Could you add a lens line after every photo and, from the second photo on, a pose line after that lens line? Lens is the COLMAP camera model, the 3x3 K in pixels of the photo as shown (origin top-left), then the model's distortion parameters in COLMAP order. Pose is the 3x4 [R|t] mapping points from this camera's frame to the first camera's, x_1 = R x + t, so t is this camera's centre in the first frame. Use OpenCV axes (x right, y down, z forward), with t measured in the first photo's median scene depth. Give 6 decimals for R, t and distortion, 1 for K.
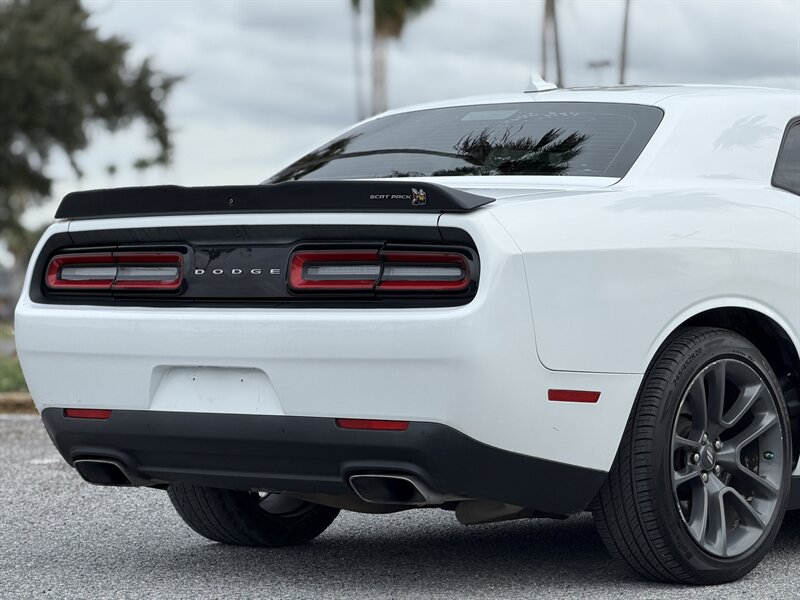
lens RADIAL K [[2955.5, 0, 400.0], [0, 2955.5, 300.0], [0, 0, 1]] dist [0.151120, -0.283110]
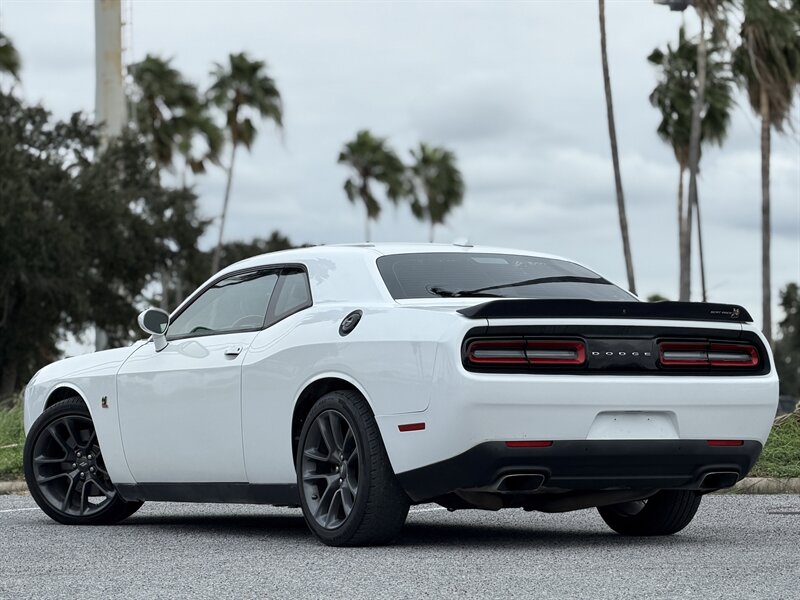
lens RADIAL K [[3582.8, 0, 400.0], [0, 3582.8, 300.0], [0, 0, 1]] dist [0.271245, 10.307468]
pose [[0.316585, 0.024754, 0.948241, -1.986759], [0.001413, 0.999646, -0.026568, 0.013276], [-0.948563, 0.009751, 0.316438, 0.485578]]
